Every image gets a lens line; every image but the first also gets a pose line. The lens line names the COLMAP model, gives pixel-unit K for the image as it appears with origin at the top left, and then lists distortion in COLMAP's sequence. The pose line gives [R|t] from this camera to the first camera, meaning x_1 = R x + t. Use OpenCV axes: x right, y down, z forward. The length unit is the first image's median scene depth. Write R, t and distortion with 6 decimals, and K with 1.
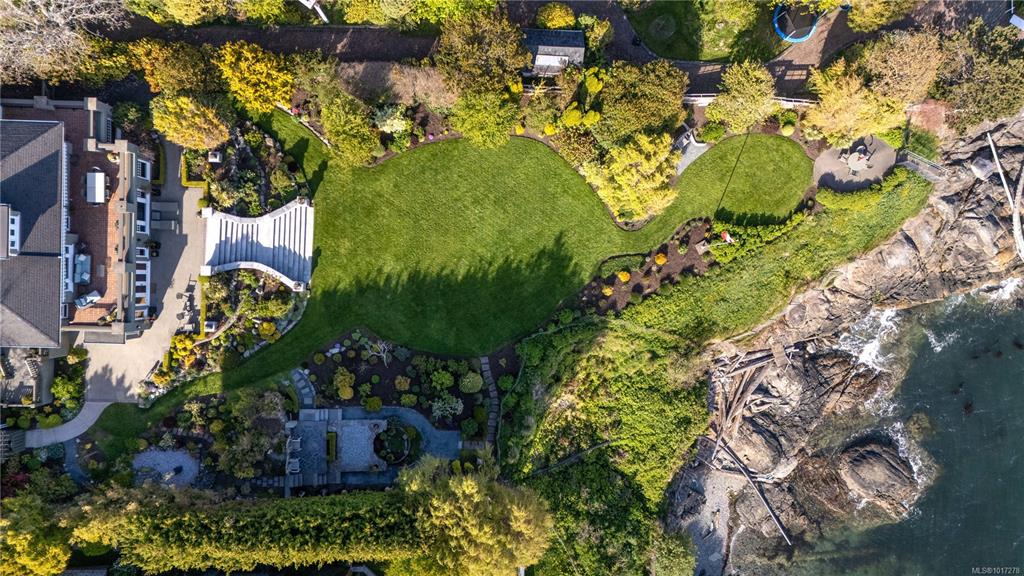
lens RADIAL K [[759.6, 0, 512.0], [0, 759.6, 288.0], [0, 0, 1]] dist [0.108930, -0.133305]
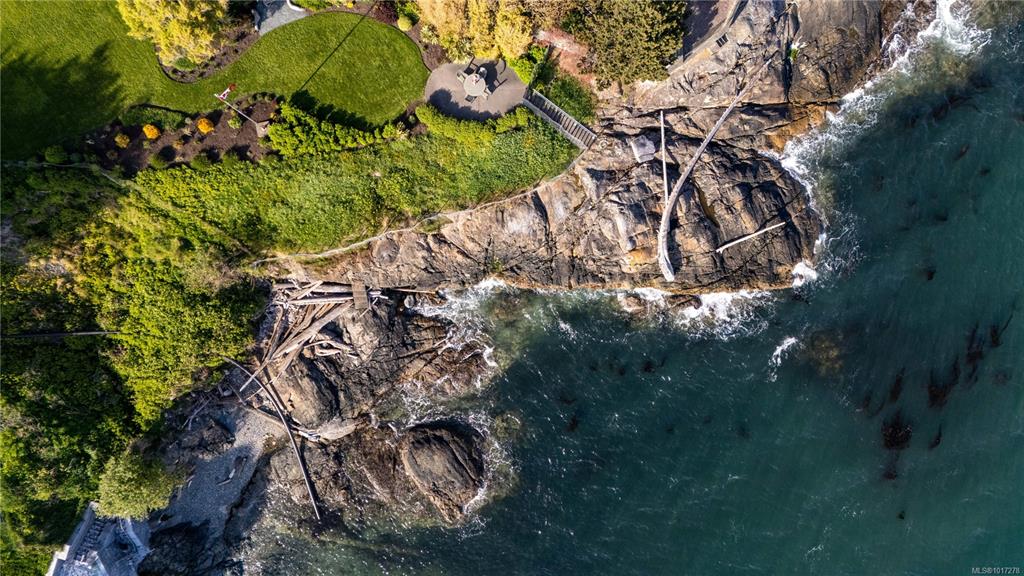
lens RADIAL K [[759.6, 0, 512.0], [0, 759.6, 288.0], [0, 0, 1]] dist [0.108930, -0.133305]
pose [[0.959680, 0.281092, 0.000724, 0.509167], [-0.281073, 0.959639, -0.009483, 0.040185], [-0.003361, 0.008897, 0.999955, 0.162955]]
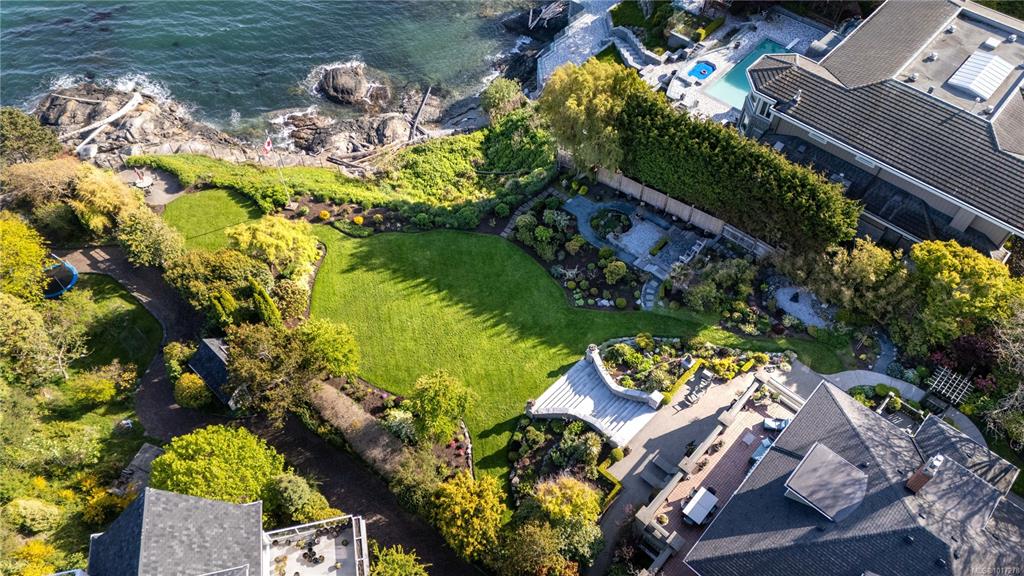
lens RADIAL K [[759.6, 0, 512.0], [0, 759.6, 288.0], [0, 0, 1]] dist [0.108930, -0.133305]
pose [[-0.747279, -0.543786, 0.381930, -0.444524], [0.664199, -0.593654, 0.454328, -0.386285], [-0.020323, 0.593187, 0.804808, 0.154564]]
